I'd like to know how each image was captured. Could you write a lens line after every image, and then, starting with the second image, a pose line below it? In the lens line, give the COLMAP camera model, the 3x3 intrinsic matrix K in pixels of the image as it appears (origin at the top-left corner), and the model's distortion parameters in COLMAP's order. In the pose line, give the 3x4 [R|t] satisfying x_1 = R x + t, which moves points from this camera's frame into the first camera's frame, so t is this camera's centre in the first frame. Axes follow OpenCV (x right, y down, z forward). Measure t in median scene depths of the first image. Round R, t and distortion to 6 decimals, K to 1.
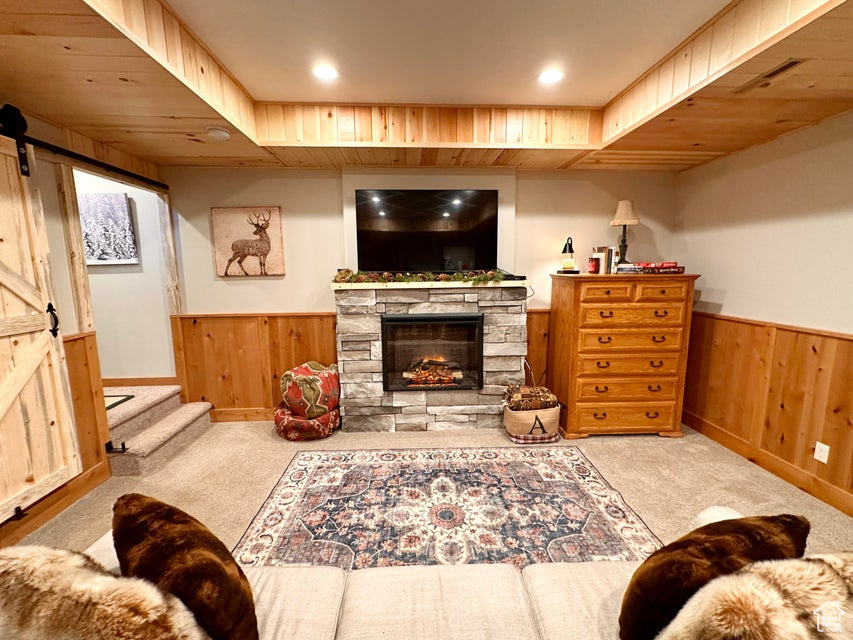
lens RADIAL K [[362.9, 0, 424.0], [0, 362.9, 318.5], [0, 0, 1]] dist [-0.000161, -0.000001]
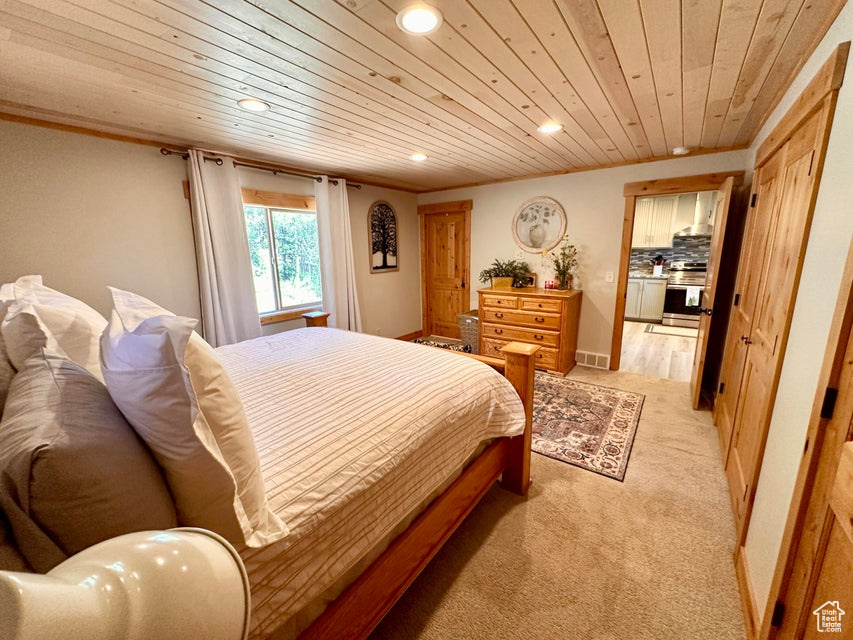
lens RADIAL K [[342.8, 0, 424.5], [0, 342.8, 316.6], [0, 0, 1]] dist [-0.001315, 0.000566]
pose [[0.788419, 0.111605, -0.604929, 0.493912], [-0.064945, 0.993010, 0.098559, 0.015114], [0.611700, -0.038418, 0.790156, -0.387044]]
